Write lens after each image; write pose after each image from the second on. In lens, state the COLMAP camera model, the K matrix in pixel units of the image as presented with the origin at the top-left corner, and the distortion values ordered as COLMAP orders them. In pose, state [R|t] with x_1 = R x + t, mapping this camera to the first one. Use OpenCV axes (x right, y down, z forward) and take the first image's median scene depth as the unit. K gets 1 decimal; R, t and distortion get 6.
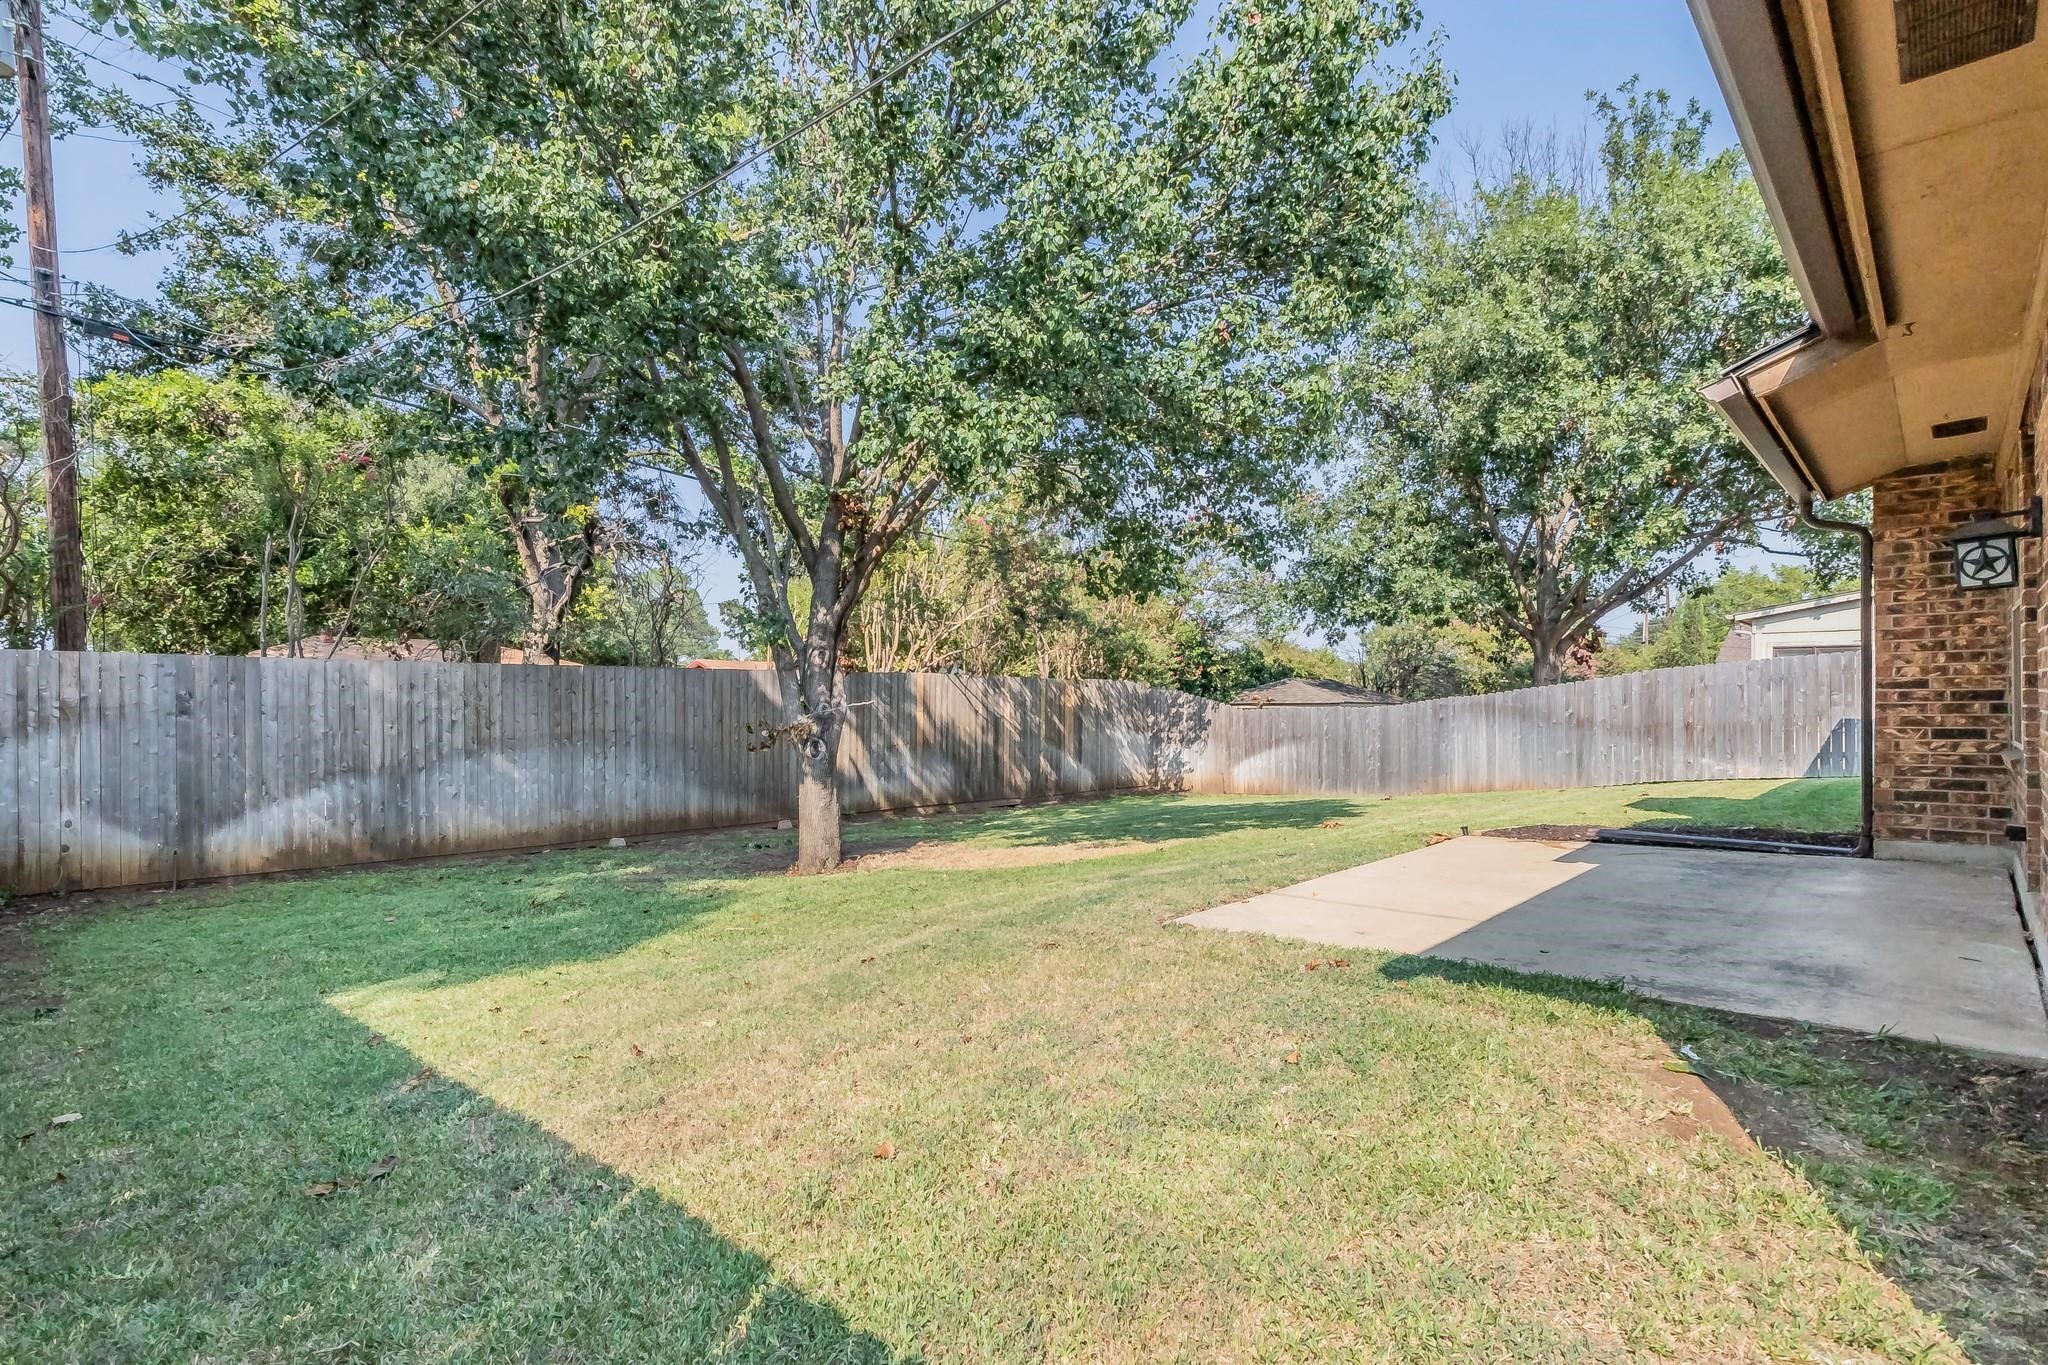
lens RADIAL K [[966.8, 0, 992.6], [0, 966.8, 677.6], [0, 0, 1]] dist [0.002174, 0.000007]
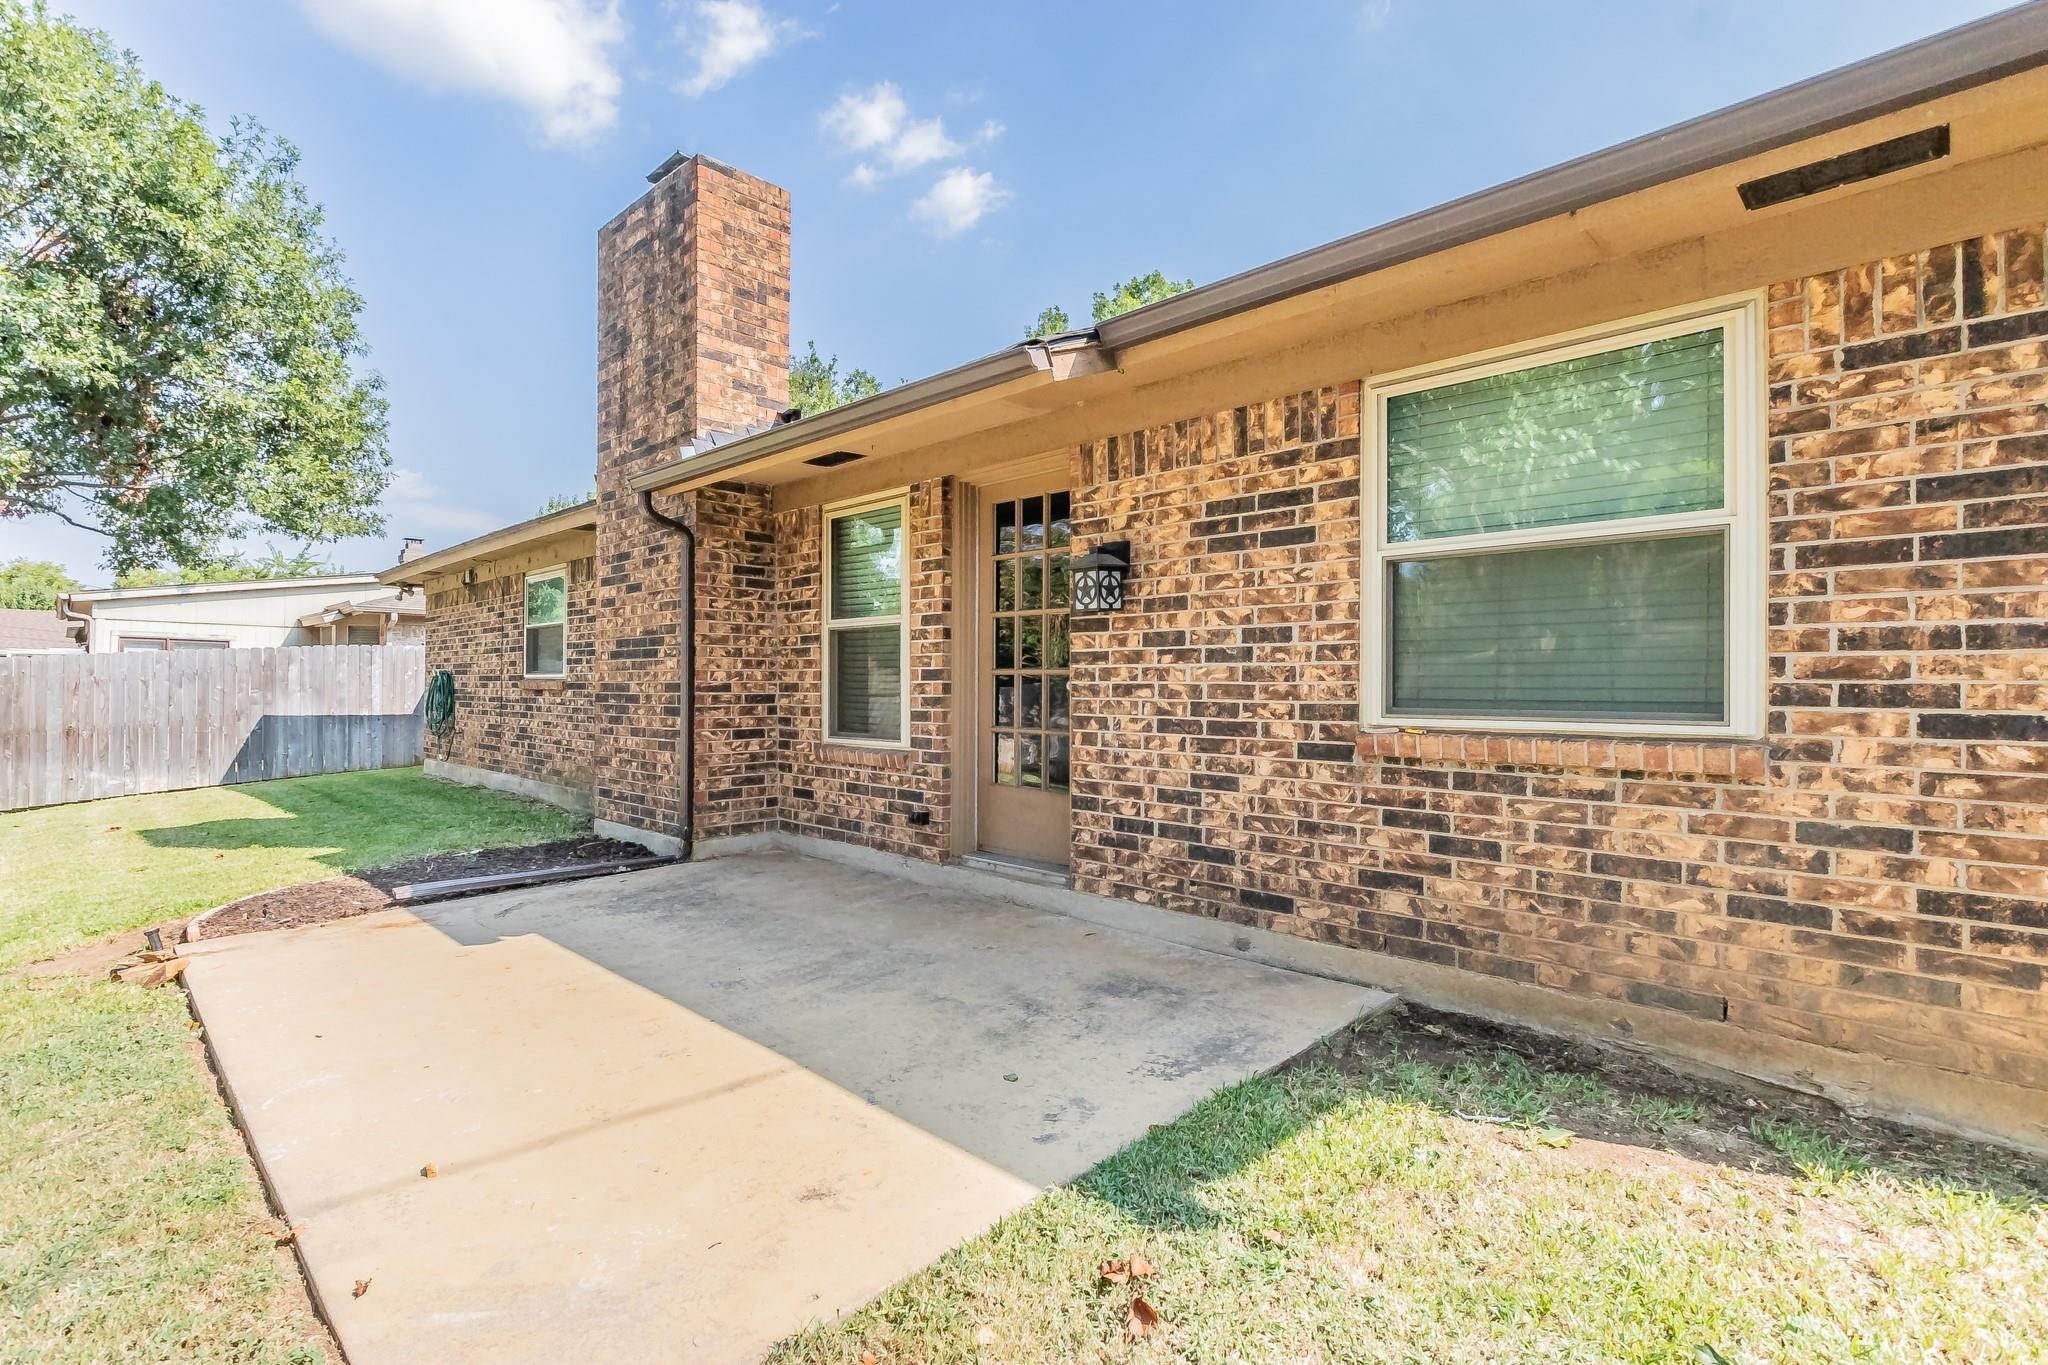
lens RADIAL K [[966.8, 0, 992.6], [0, 966.8, 677.6], [0, 0, 1]] dist [0.002174, 0.000007]
pose [[0.039445, 0.018615, 0.999048, -0.087592], [-0.023910, 0.999558, -0.017680, 0.007131], [-0.998936, -0.023190, 0.039873, 0.682029]]
